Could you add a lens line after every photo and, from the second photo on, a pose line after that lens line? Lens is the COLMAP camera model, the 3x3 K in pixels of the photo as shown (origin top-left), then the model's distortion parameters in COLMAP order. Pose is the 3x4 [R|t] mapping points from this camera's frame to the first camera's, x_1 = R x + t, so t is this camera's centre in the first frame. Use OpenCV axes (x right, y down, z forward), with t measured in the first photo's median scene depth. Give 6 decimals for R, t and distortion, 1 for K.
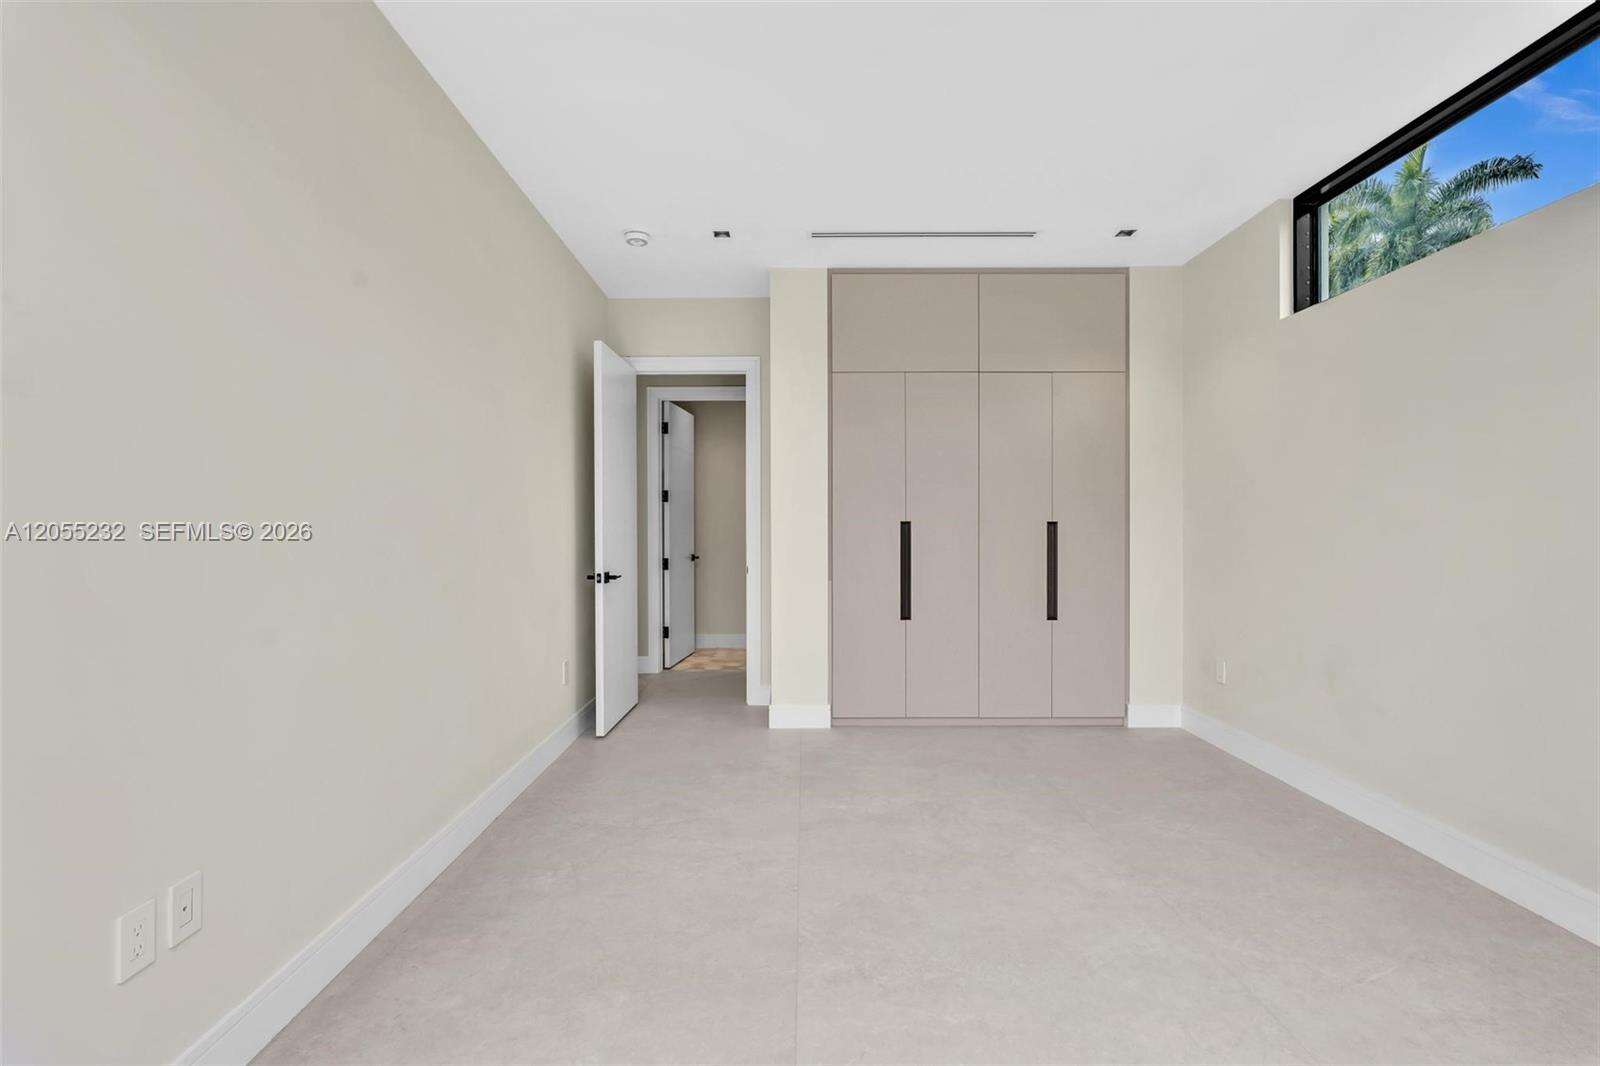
lens RADIAL K [[717.7, 0, 796.6], [0, 717.7, 529.1], [0, 0, 1]] dist [-0.004218, 0.001350]
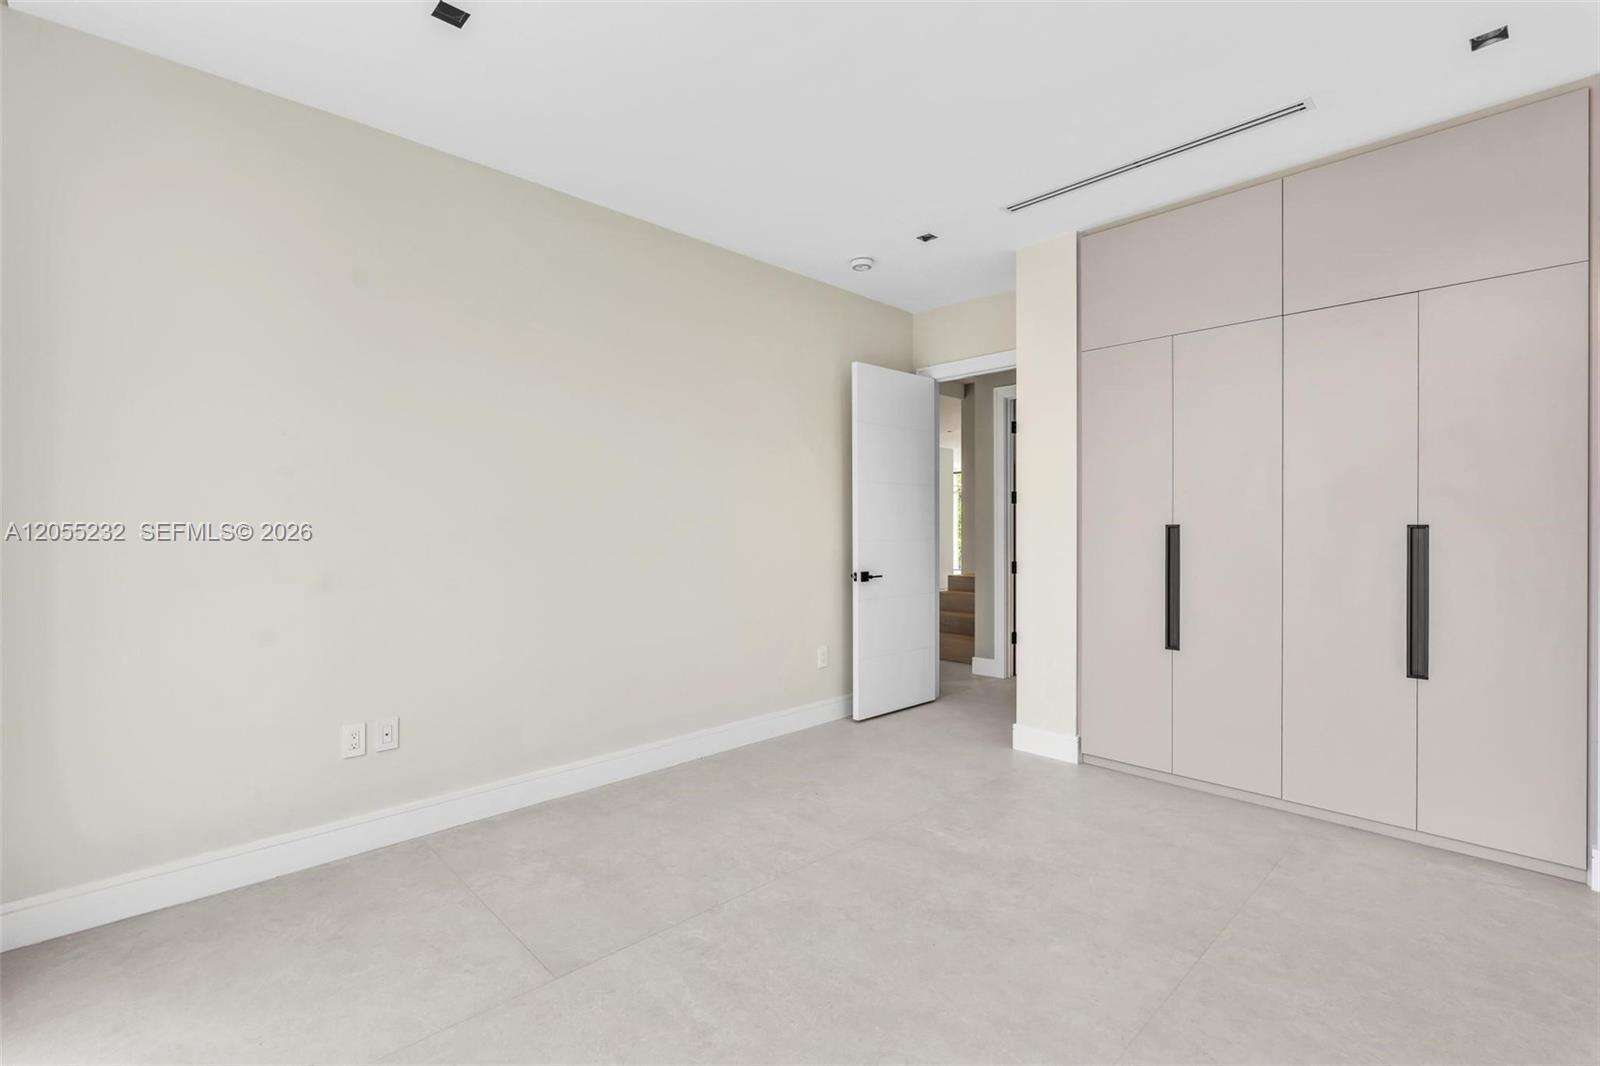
lens RADIAL K [[717.7, 0, 796.6], [0, 717.7, 529.1], [0, 0, 1]] dist [-0.004218, 0.001350]
pose [[0.700259, 0.004117, -0.713877, 0.437711], [-0.006225, 0.999981, -0.000340, -0.003593], [0.713862, 0.004682, 0.700271, 0.159462]]
